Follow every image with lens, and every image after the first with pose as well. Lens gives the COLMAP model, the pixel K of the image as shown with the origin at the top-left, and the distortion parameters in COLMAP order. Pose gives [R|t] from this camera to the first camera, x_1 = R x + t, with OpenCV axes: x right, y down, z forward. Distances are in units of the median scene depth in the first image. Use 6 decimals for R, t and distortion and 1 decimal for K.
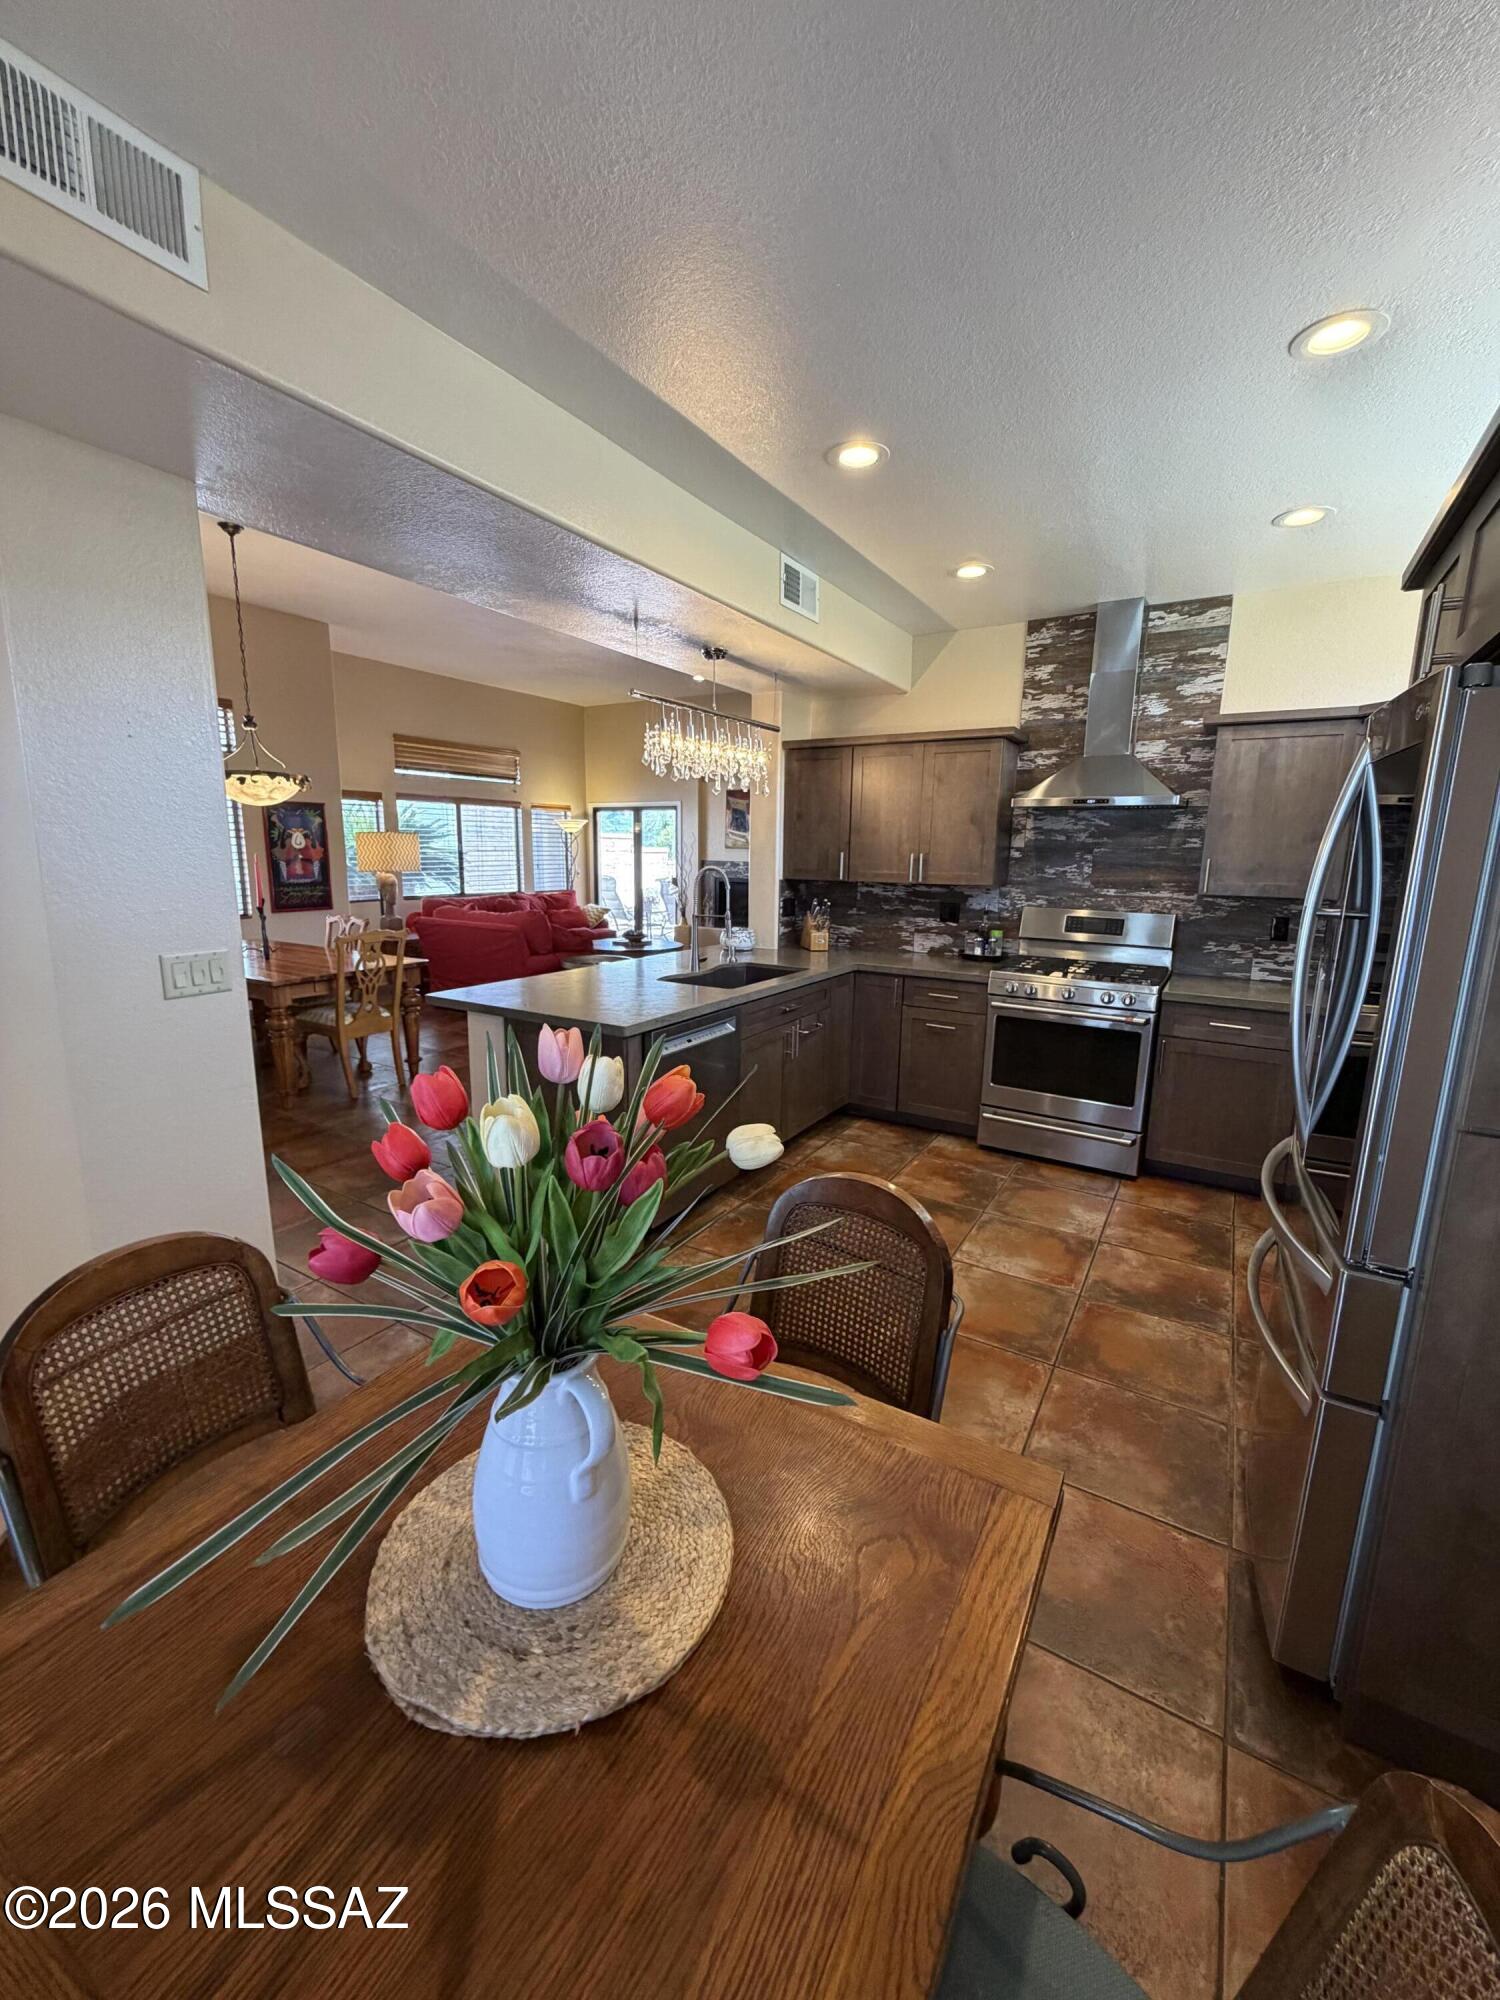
lens RADIAL K [[798.9, 0, 750.4], [0, 798.9, 994.5], [0, 0, 1]] dist [-0.000752, -0.000160]
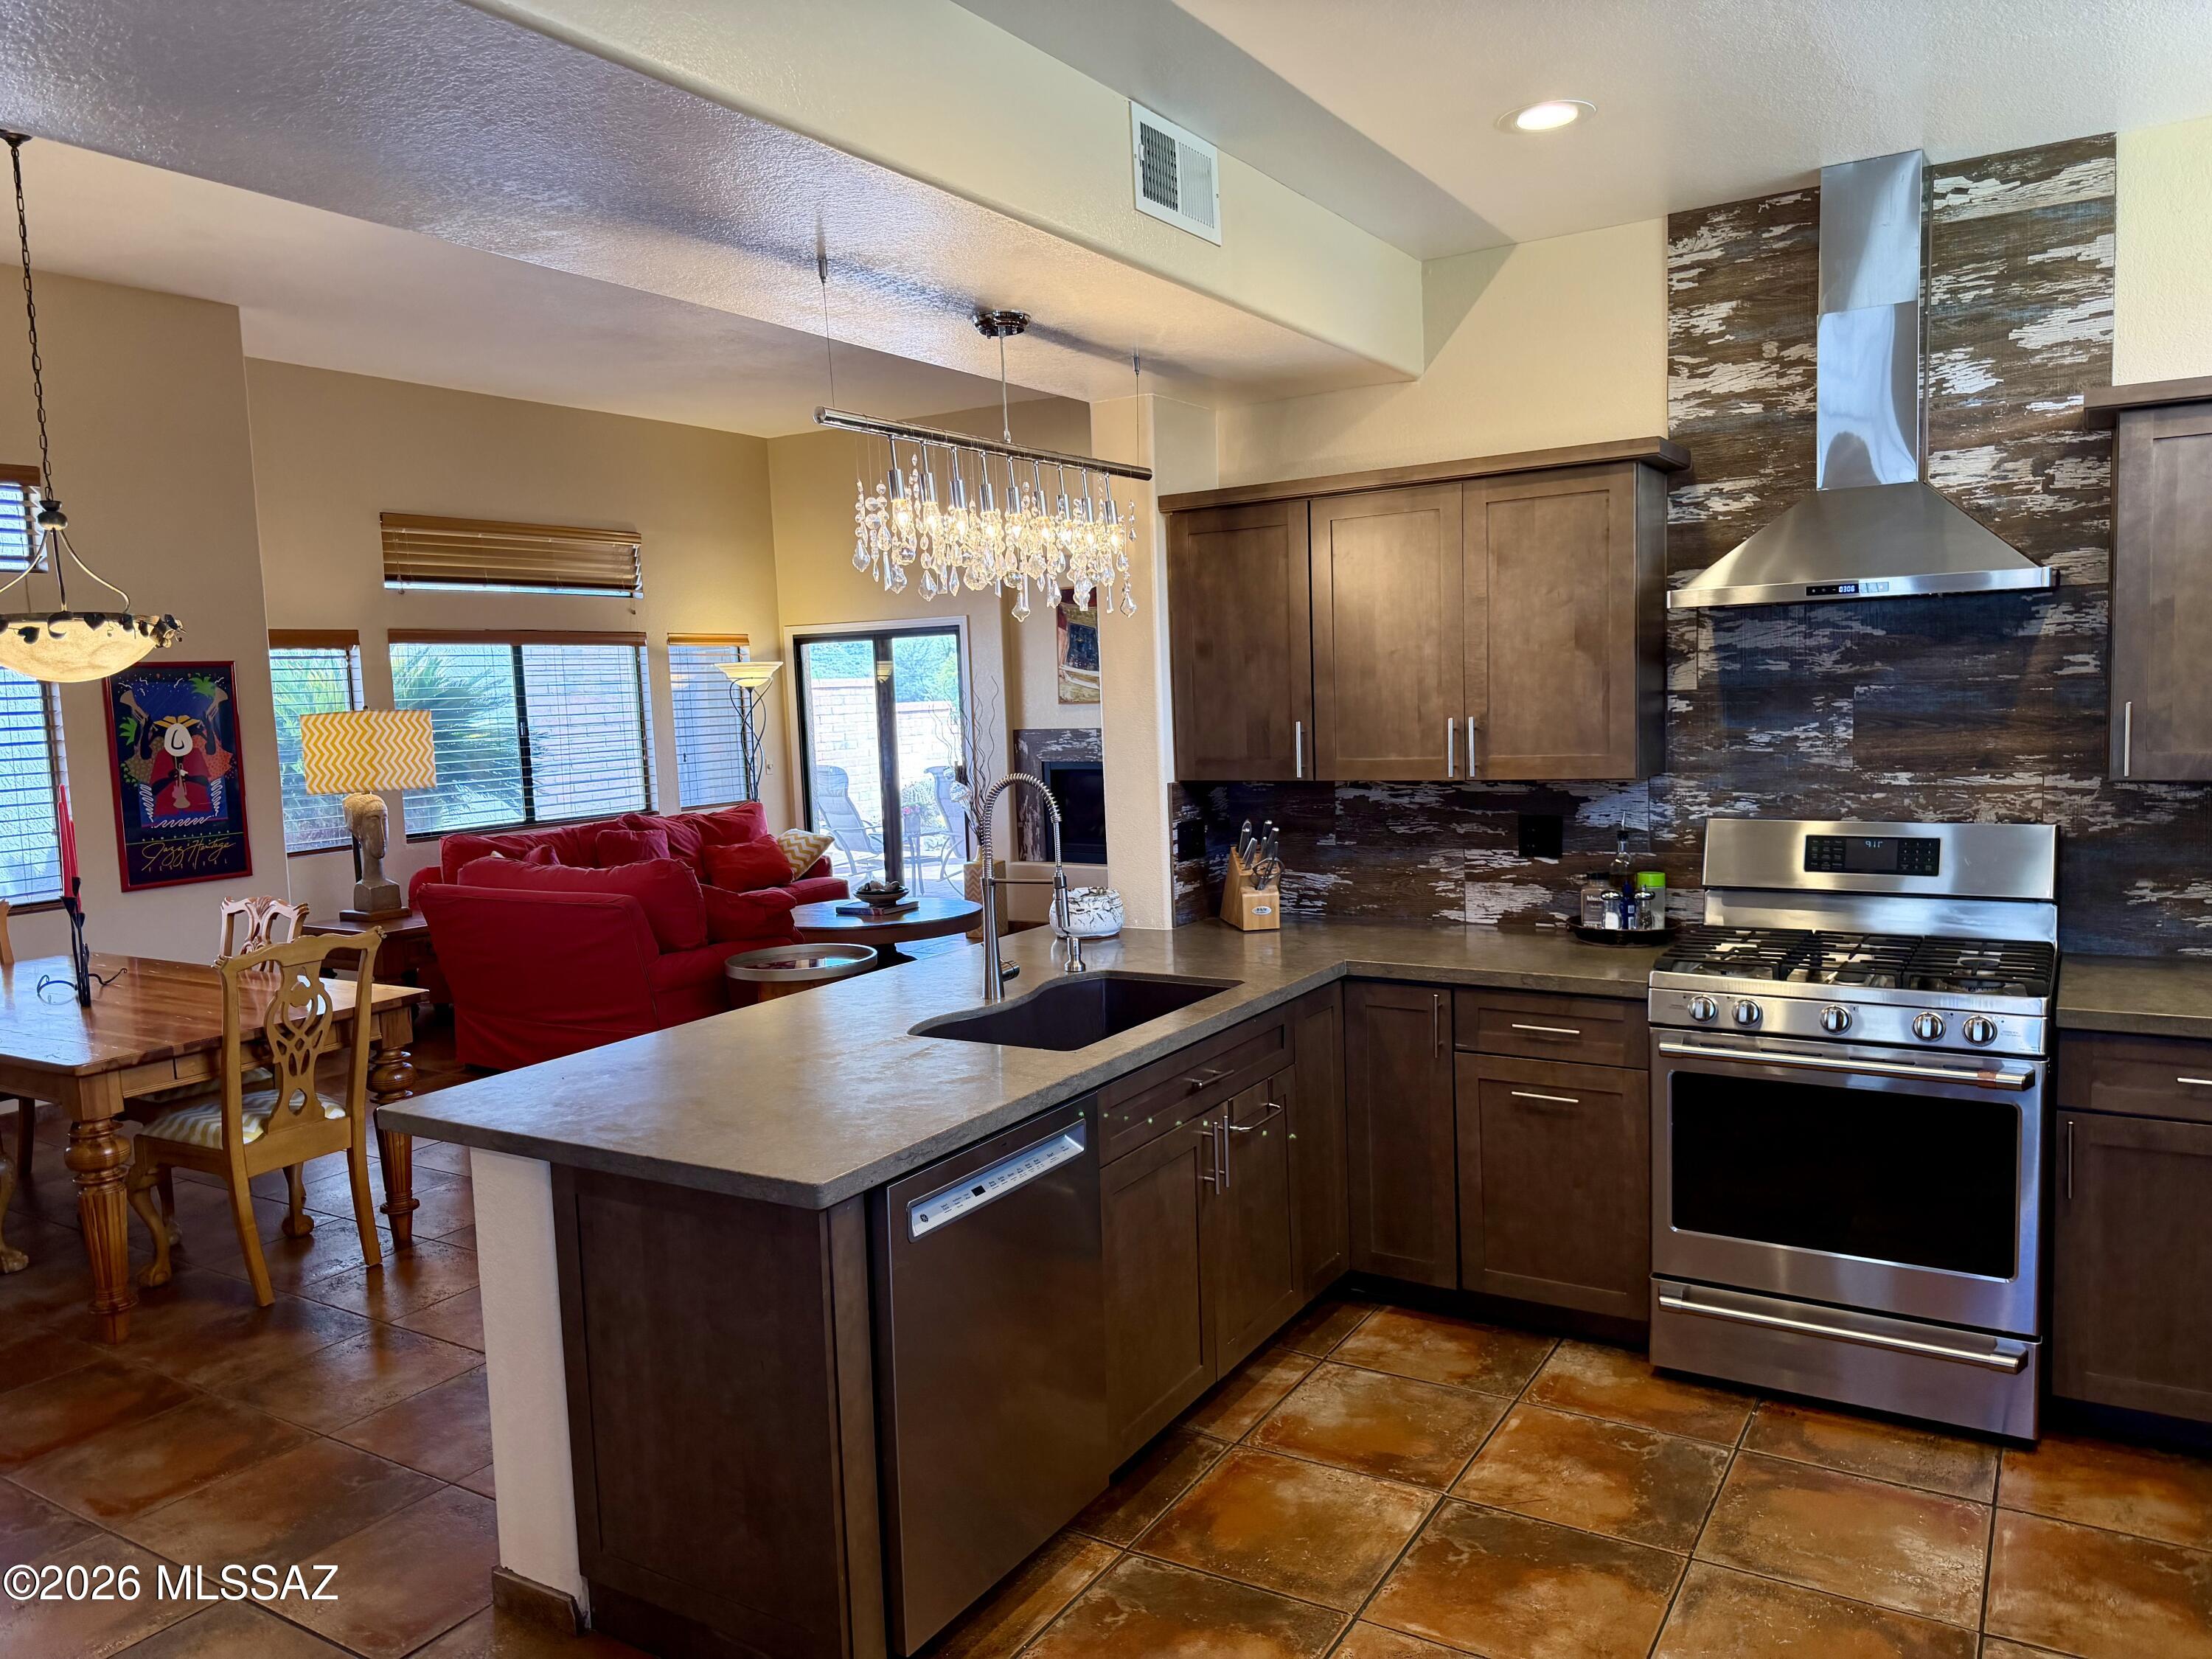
lens RADIAL K [[1570.7, 0, 1094.0], [0, 1570.7, 833.1], [0, 0, 1]] dist [0.077844, -0.102225]
pose [[0.998506, -0.051699, -0.017677, 0.008342], [0.049920, 0.994739, -0.089451, -0.039401], [0.022209, 0.088435, 0.995834, 0.093058]]
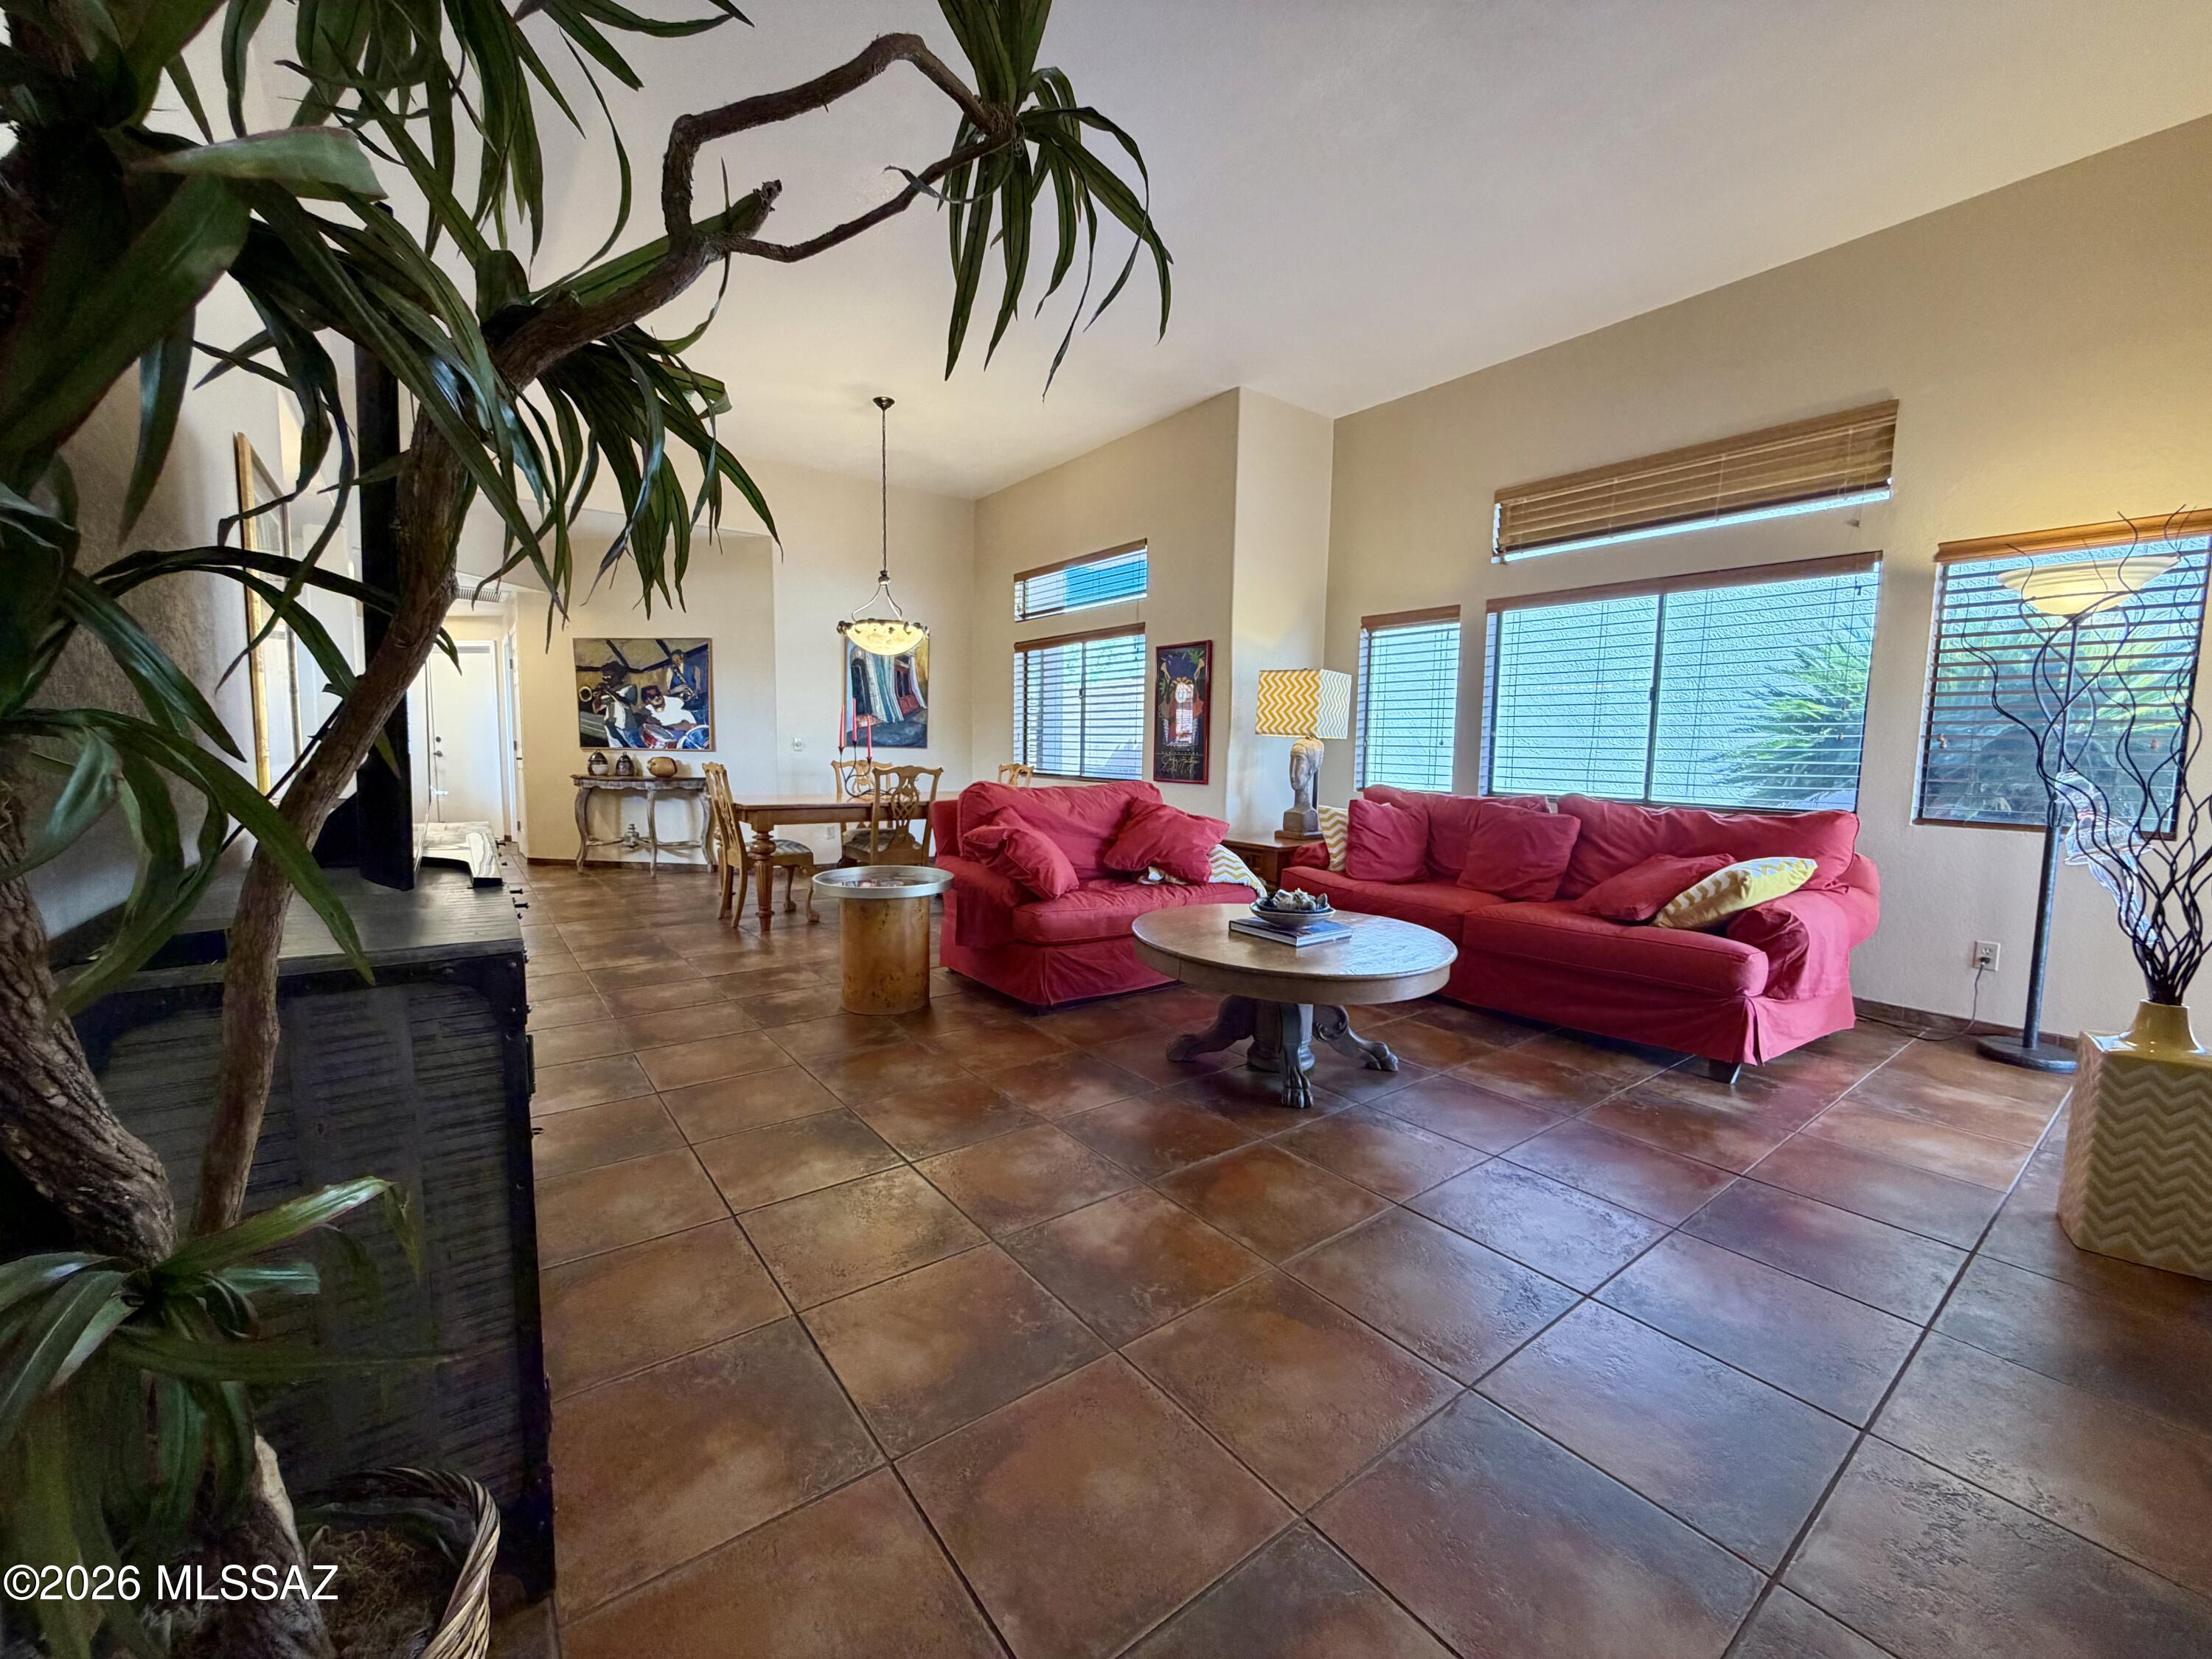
lens RADIAL K [[883.6, 0, 1106.0], [0, 883.6, 829.5], [0, 0, 1]] dist [-0.000752, -0.000160]
pose [[-0.368567, 0.062663, -0.927487, 0.487376], [-0.191556, 0.971194, 0.141737, -0.309496], [0.909651, 0.229905, -0.345947, 2.278449]]
